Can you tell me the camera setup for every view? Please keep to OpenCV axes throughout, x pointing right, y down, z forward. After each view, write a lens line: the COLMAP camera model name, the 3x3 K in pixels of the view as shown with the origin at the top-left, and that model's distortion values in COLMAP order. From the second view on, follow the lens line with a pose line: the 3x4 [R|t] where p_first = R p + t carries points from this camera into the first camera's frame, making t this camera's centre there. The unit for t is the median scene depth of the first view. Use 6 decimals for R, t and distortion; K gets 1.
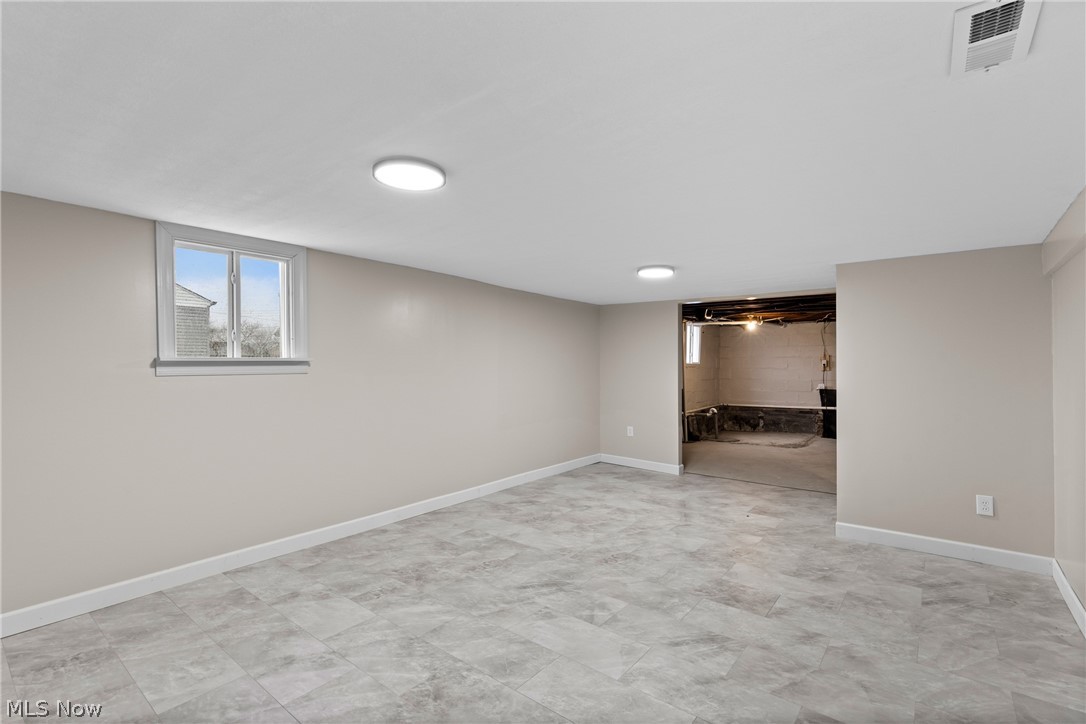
lens RADIAL K [[488.7, 0, 542.5], [0, 488.7, 364.8], [0, 0, 1]] dist [0.009600, -0.001948]
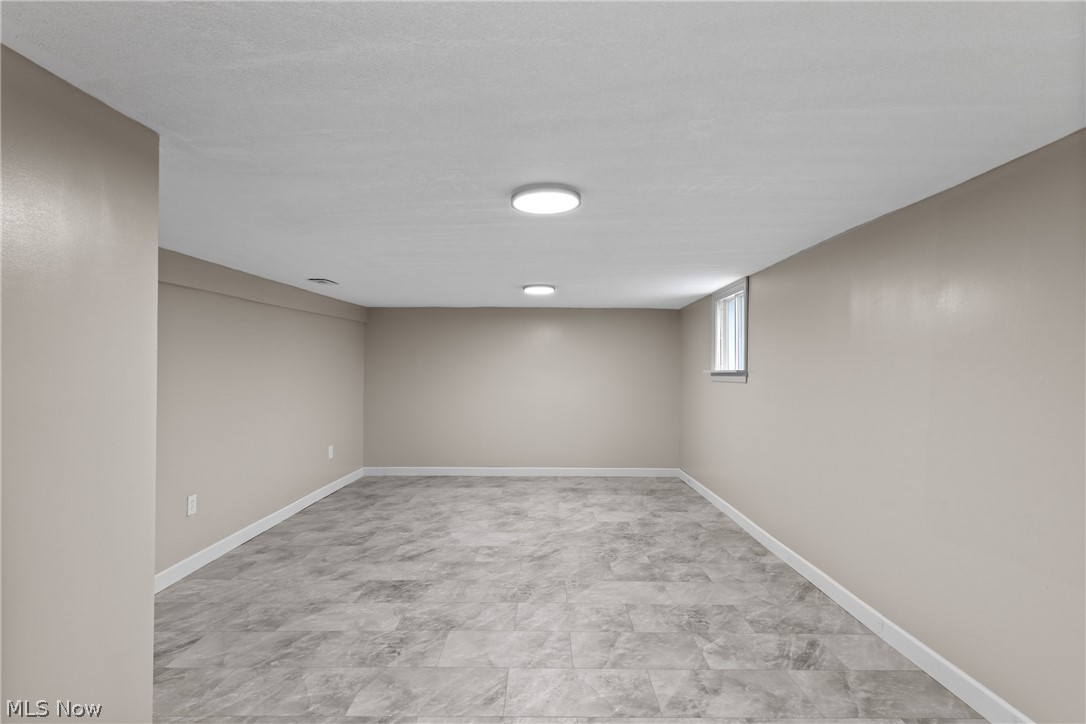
lens RADIAL K [[488.7, 0, 542.5], [0, 488.7, 364.8], [0, 0, 1]] dist [0.009600, -0.001948]
pose [[-0.782281, -0.007207, -0.622884, 0.770109], [0.001618, 0.999906, -0.013602, -0.015030], [0.622923, -0.011649, -0.782196, 1.935888]]
